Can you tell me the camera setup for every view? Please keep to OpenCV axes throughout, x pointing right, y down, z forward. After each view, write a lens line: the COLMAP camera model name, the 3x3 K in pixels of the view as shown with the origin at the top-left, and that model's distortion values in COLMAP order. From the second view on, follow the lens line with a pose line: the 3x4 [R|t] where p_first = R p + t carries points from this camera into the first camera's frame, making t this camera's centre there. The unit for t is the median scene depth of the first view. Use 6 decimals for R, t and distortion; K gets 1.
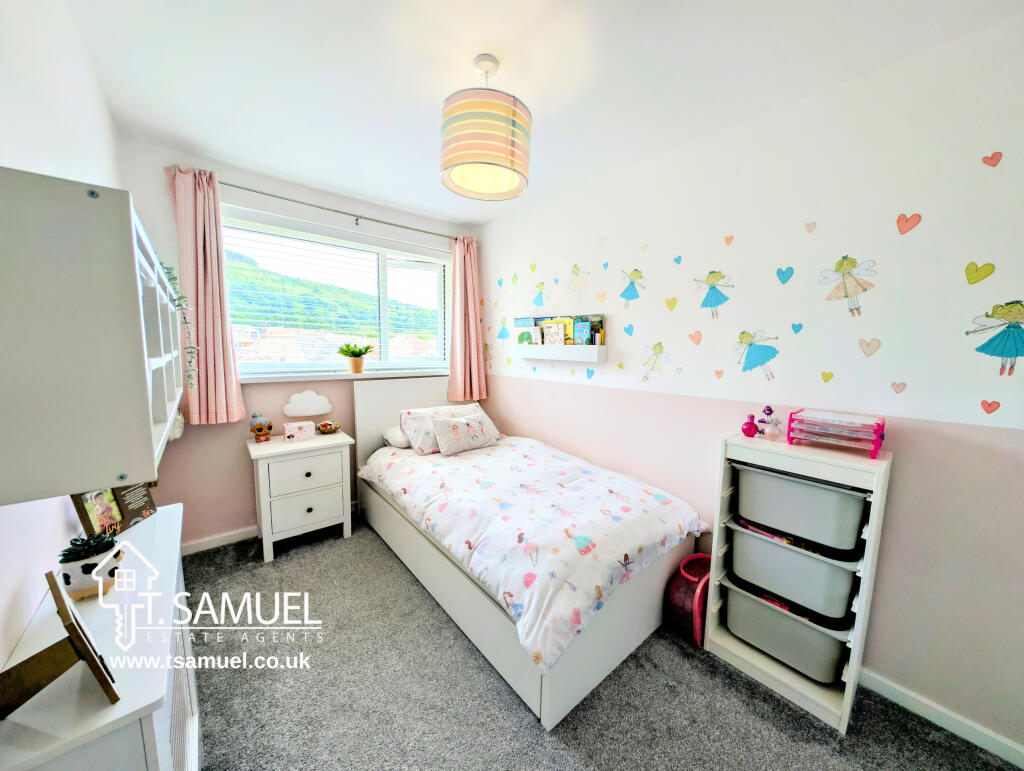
lens RADIAL K [[366.0, 0, 511.3], [0, 366.0, 384.9], [0, 0, 1]] dist [0.001645, -0.000222]
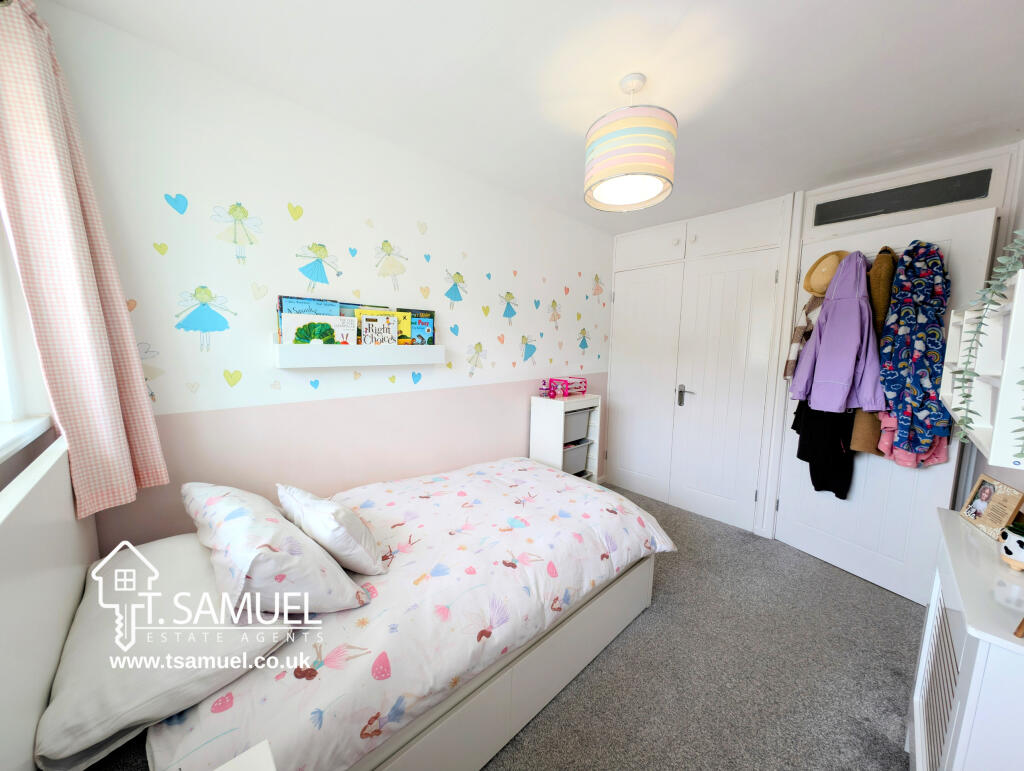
lens RADIAL K [[366.0, 0, 511.3], [0, 366.0, 384.9], [0, 0, 1]] dist [0.001645, -0.000222]
pose [[-0.067620, -0.125226, 0.989821, -0.720445], [0.095189, 0.986757, 0.131341, -0.115966], [-0.993160, 0.103102, -0.054805, 0.901763]]
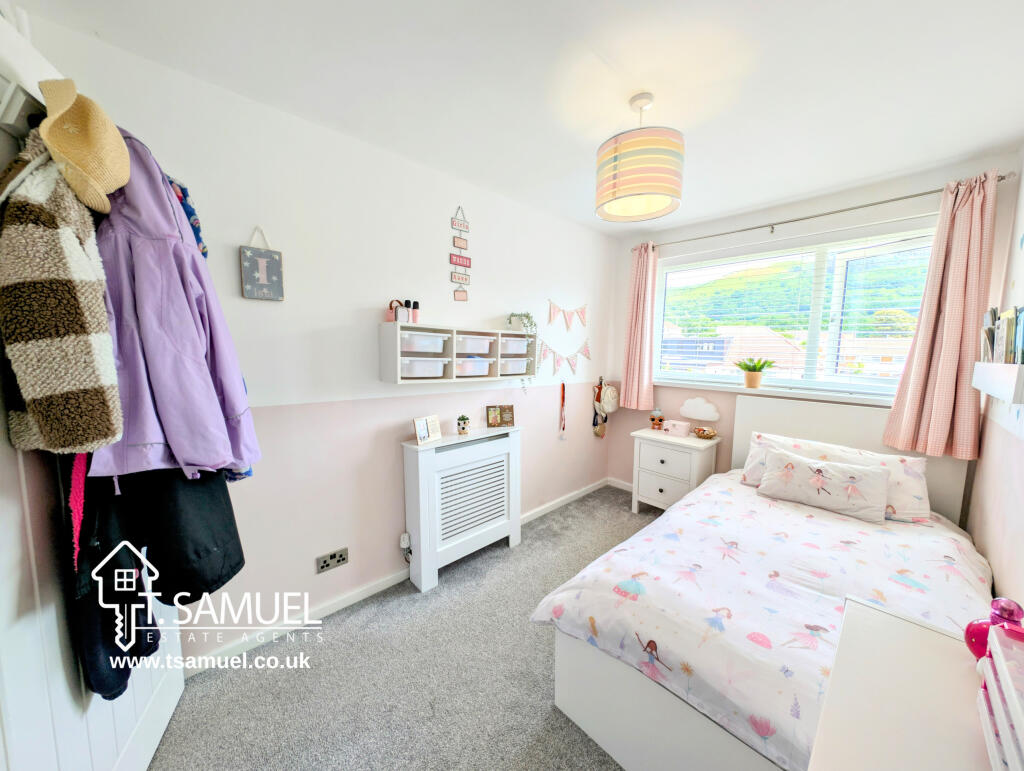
lens RADIAL K [[359.7, 0, 504.7], [0, 359.7, 382.4], [0, 0, 1]] dist [0.000443, -0.000033]
pose [[0.033926, 0.078272, -0.996355, 0.639708], [-0.123687, 0.989593, 0.073529, -0.046303], [0.991741, 0.120742, 0.043254, 0.395966]]
